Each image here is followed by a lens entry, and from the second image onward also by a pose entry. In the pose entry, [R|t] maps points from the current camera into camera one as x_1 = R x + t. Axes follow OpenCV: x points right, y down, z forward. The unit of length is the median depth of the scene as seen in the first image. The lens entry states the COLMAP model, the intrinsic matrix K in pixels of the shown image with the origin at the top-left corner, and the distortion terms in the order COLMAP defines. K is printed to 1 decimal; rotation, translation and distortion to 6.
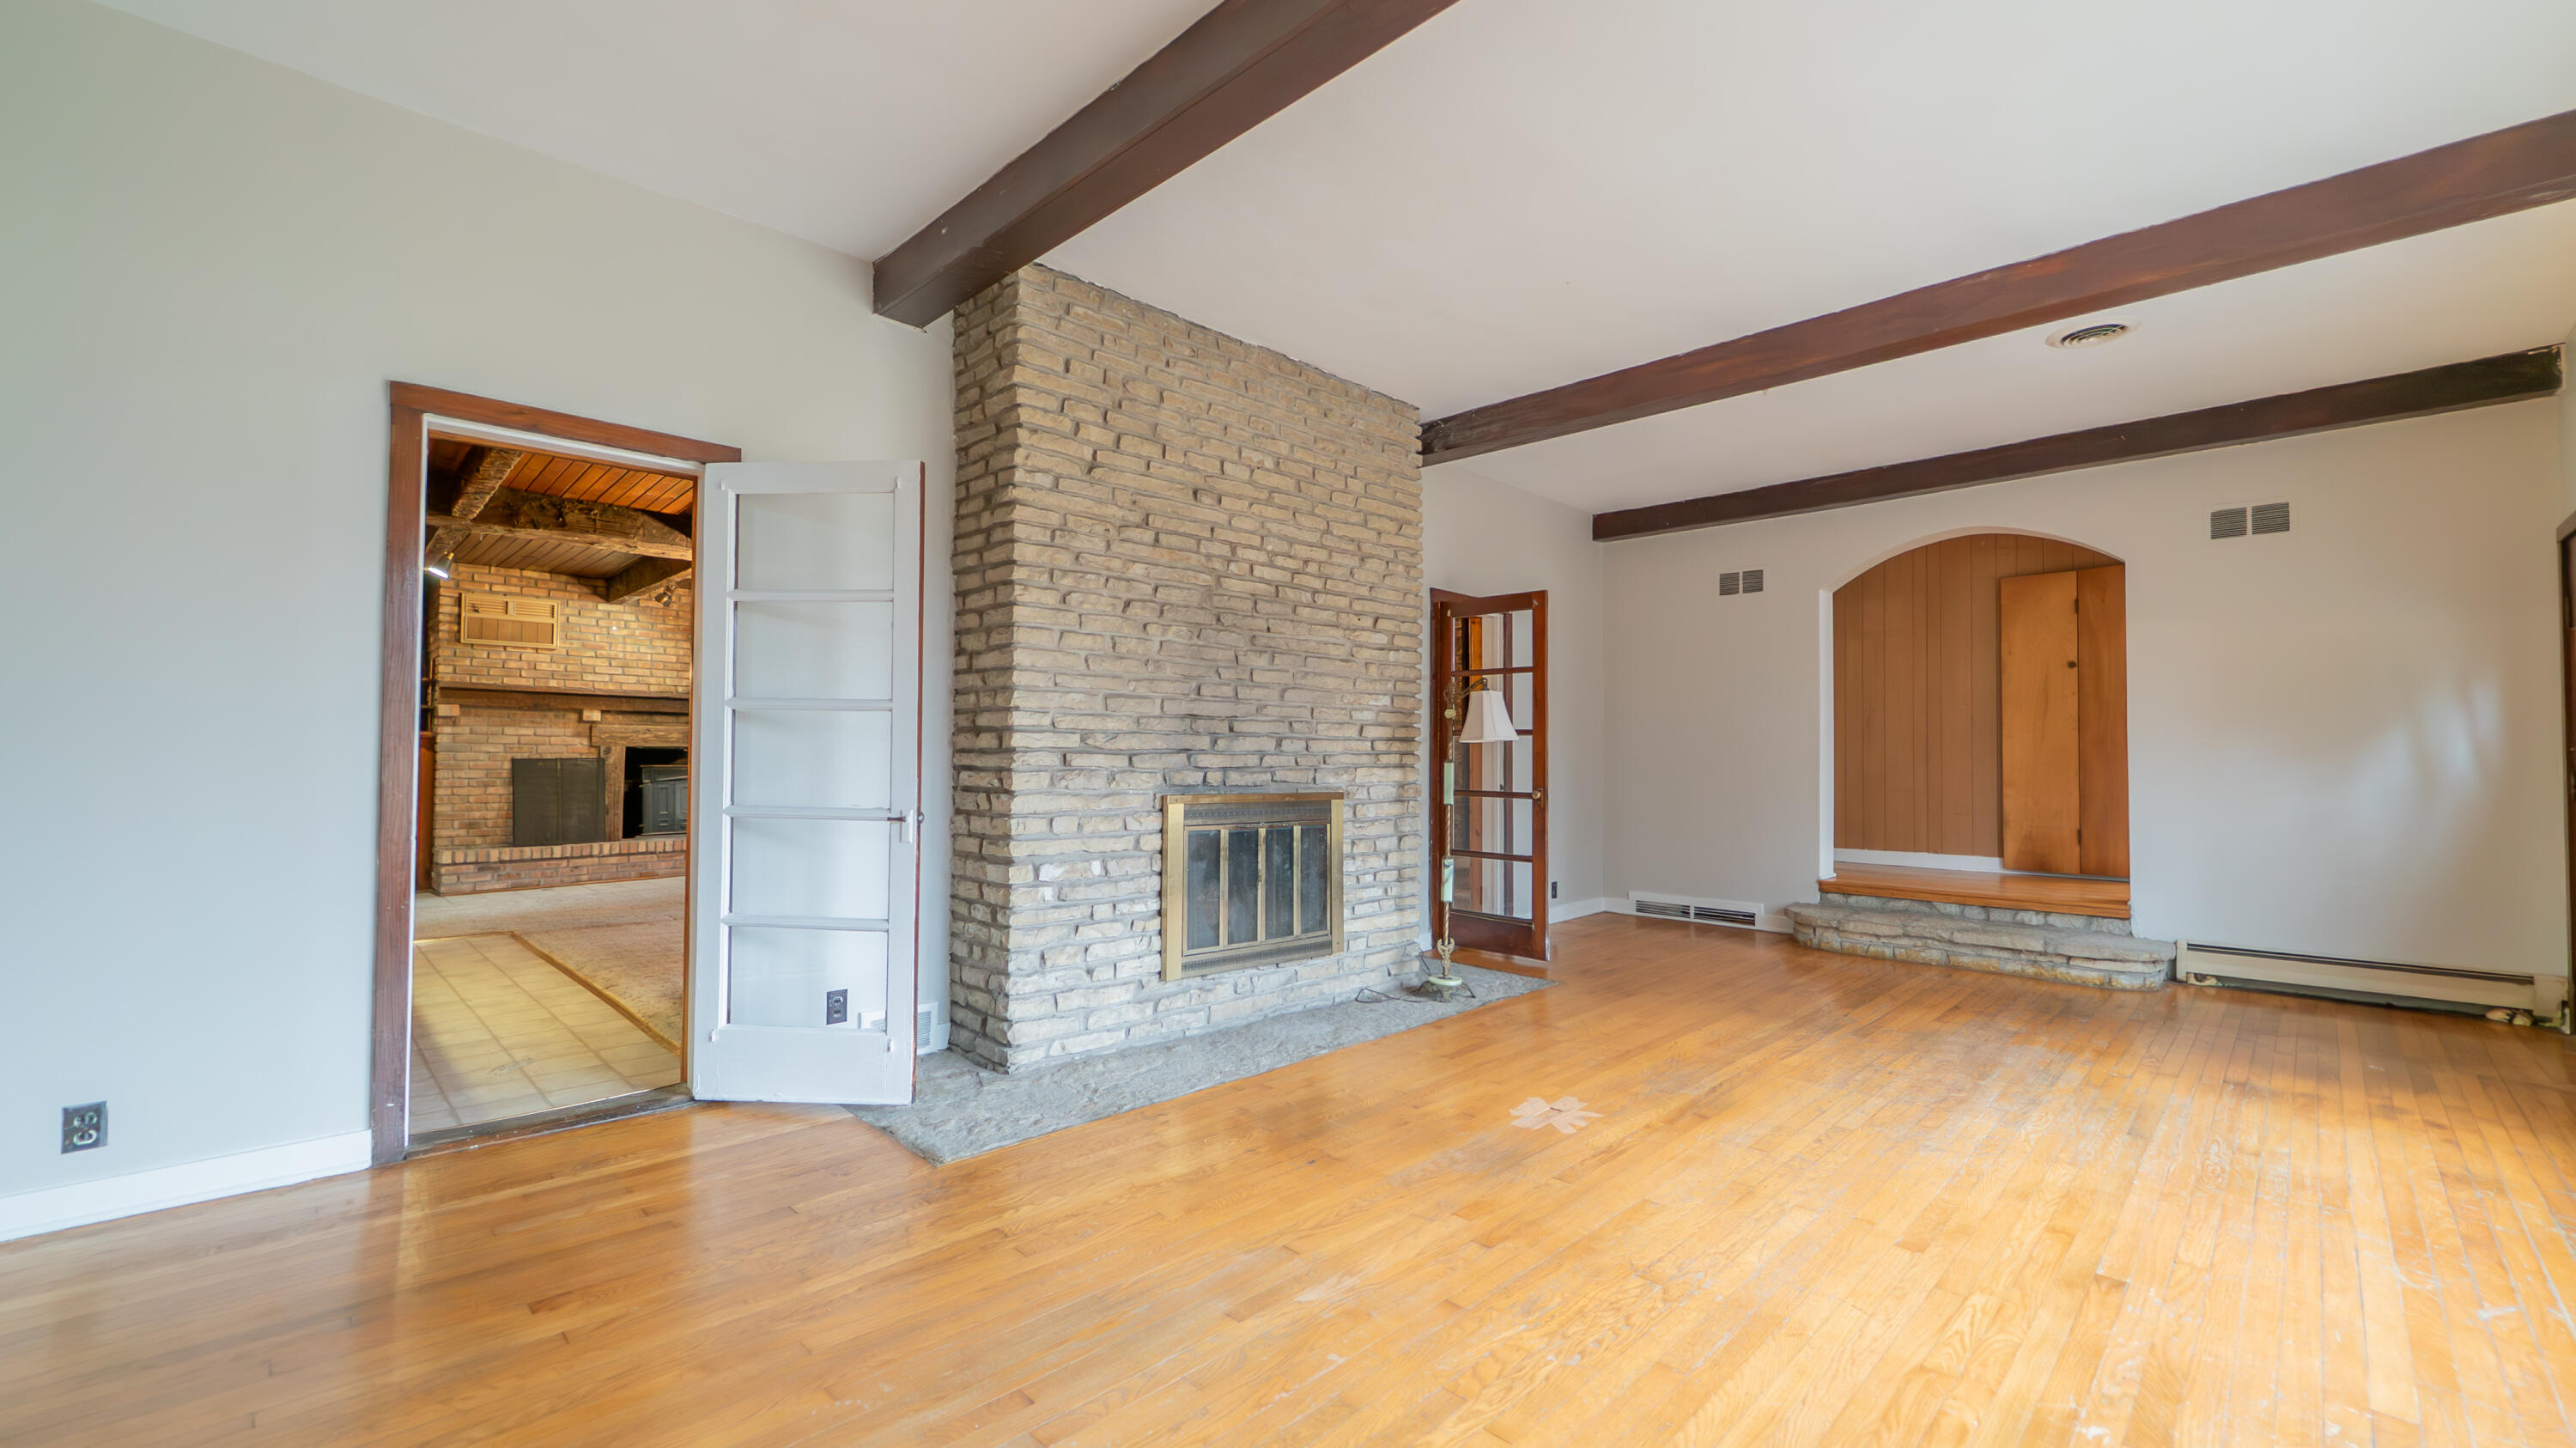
lens RADIAL K [[1027.1, 0, 1296.5], [0, 1027.1, 728.4], [0, 0, 1]] dist [0.000832, -0.000230]
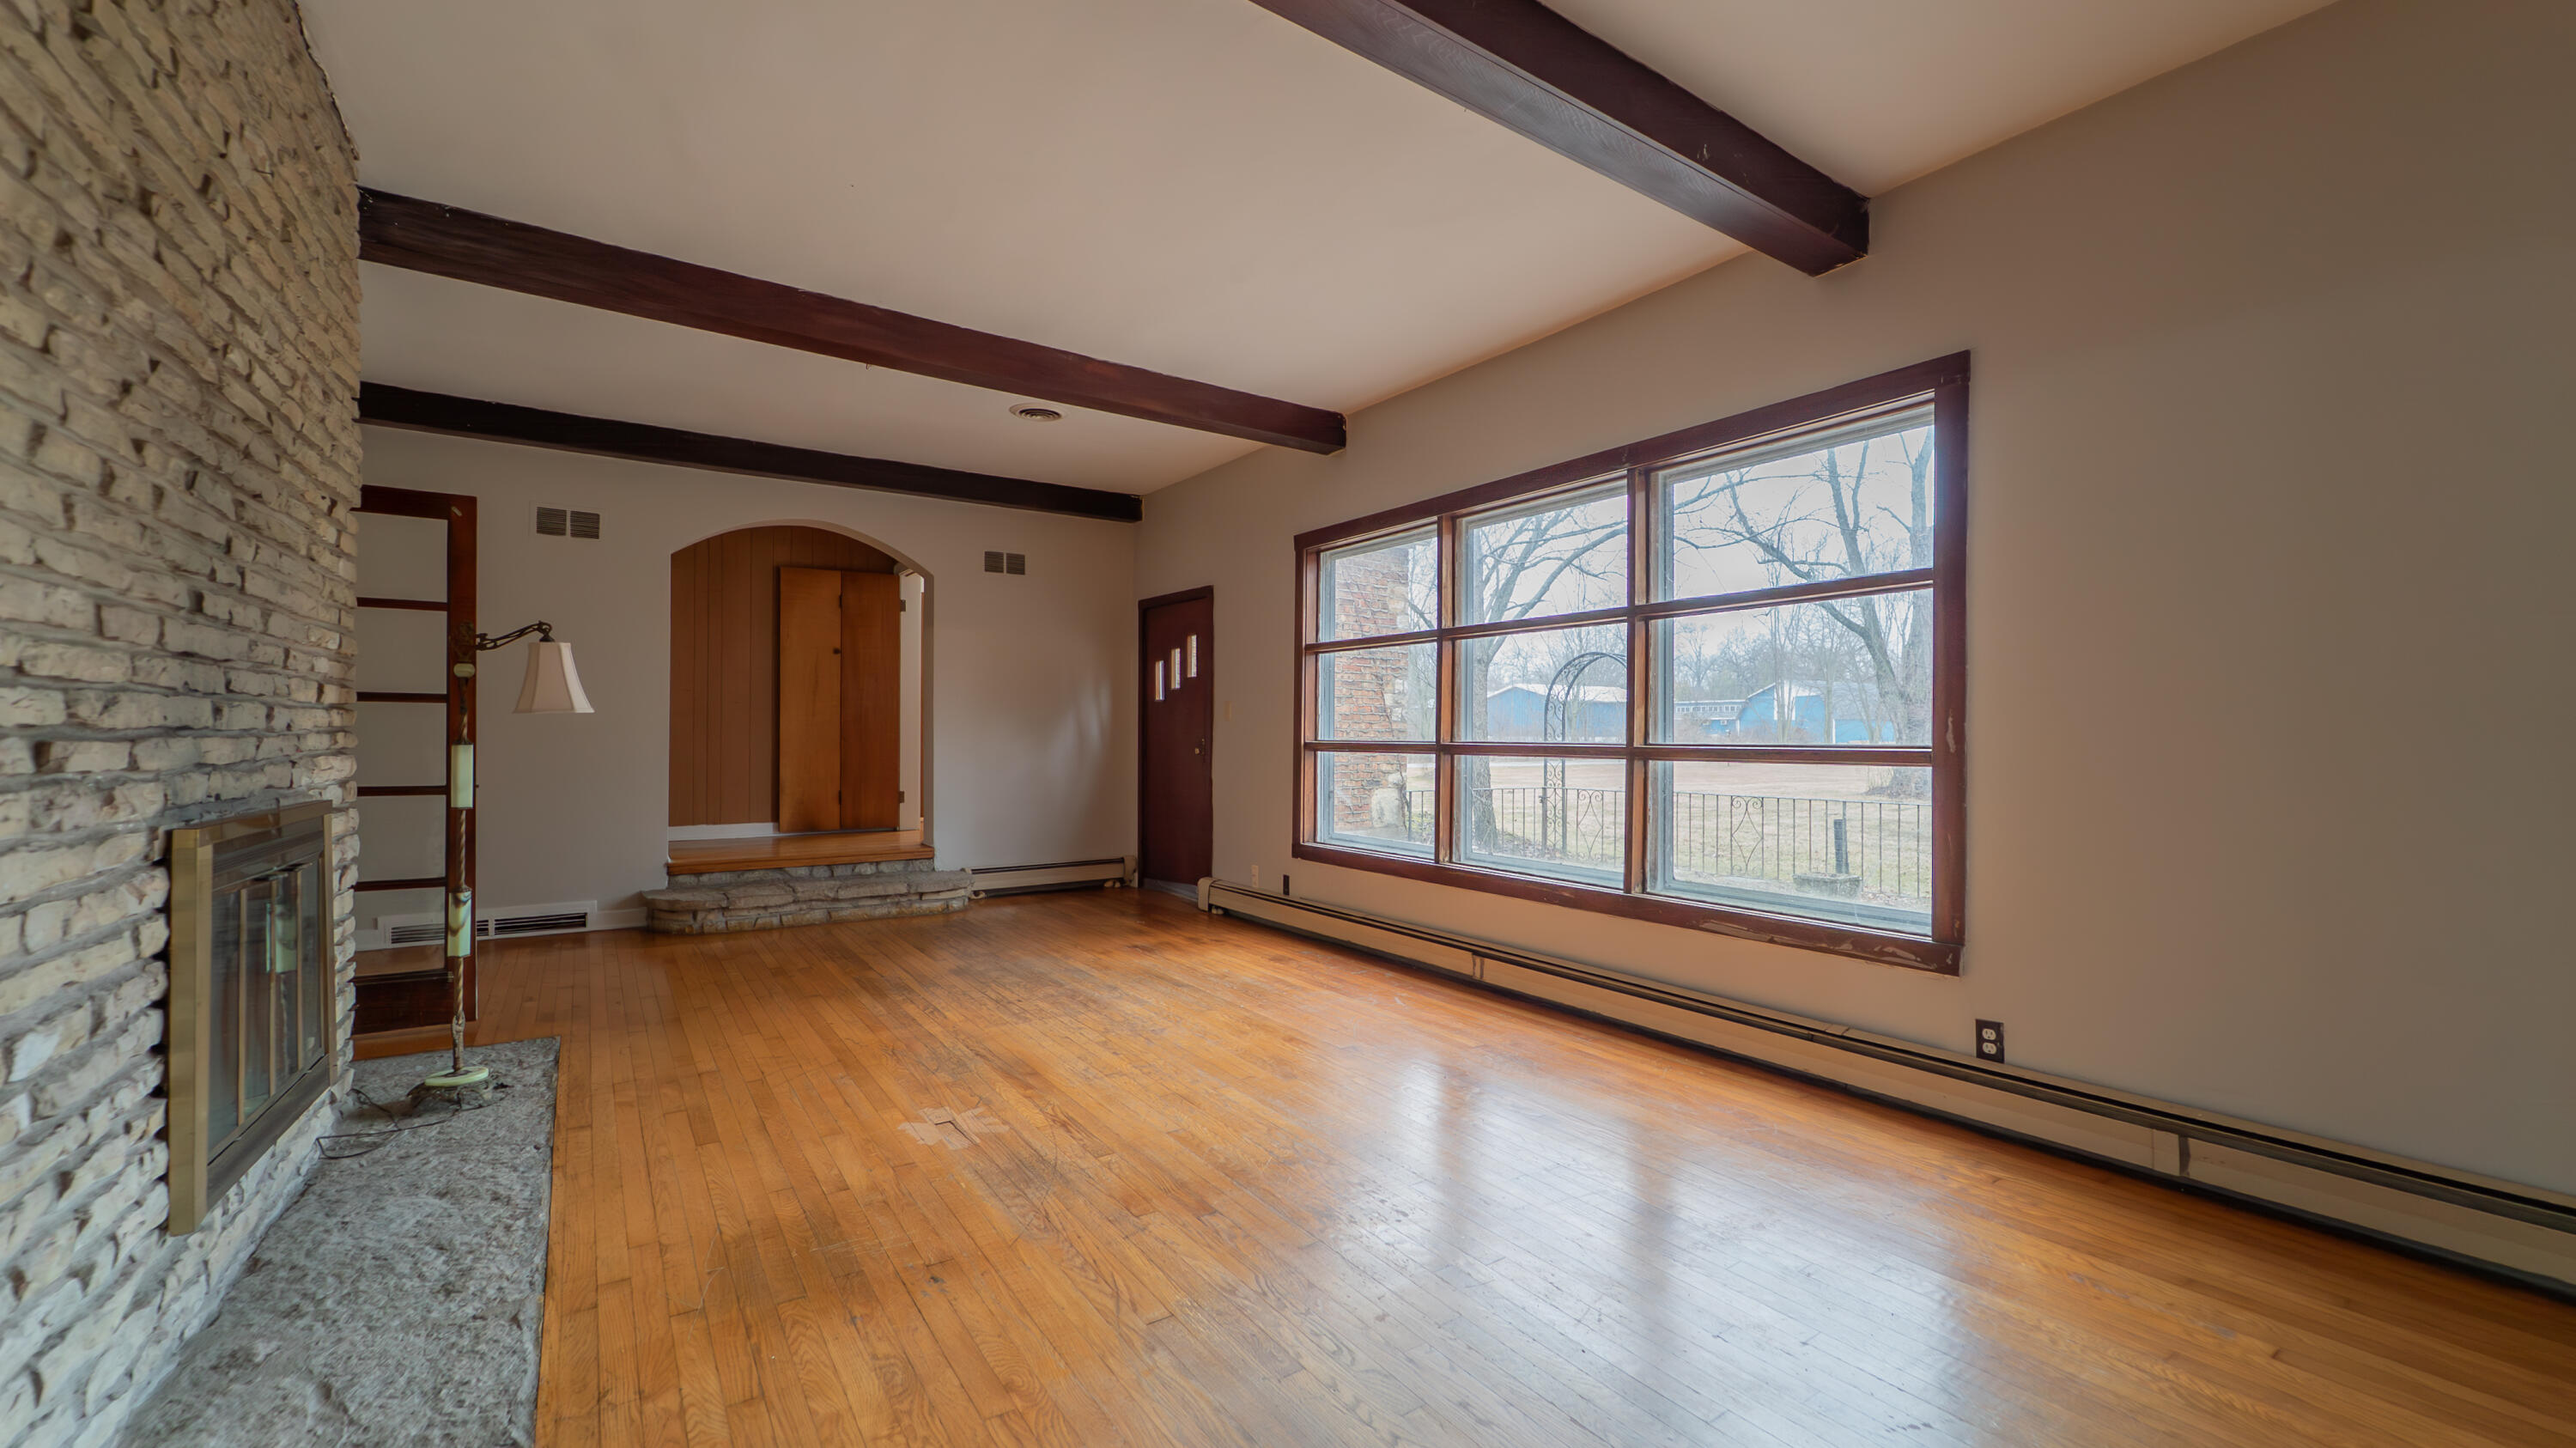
lens RADIAL K [[1027.1, 0, 1296.5], [0, 1027.1, 728.4], [0, 0, 1]] dist [0.000832, -0.000230]
pose [[0.184542, -0.001178, 0.982824, -0.484240], [-0.030551, 0.999509, 0.006935, 0.002669], [-0.982350, -0.031306, 0.184415, 0.437074]]
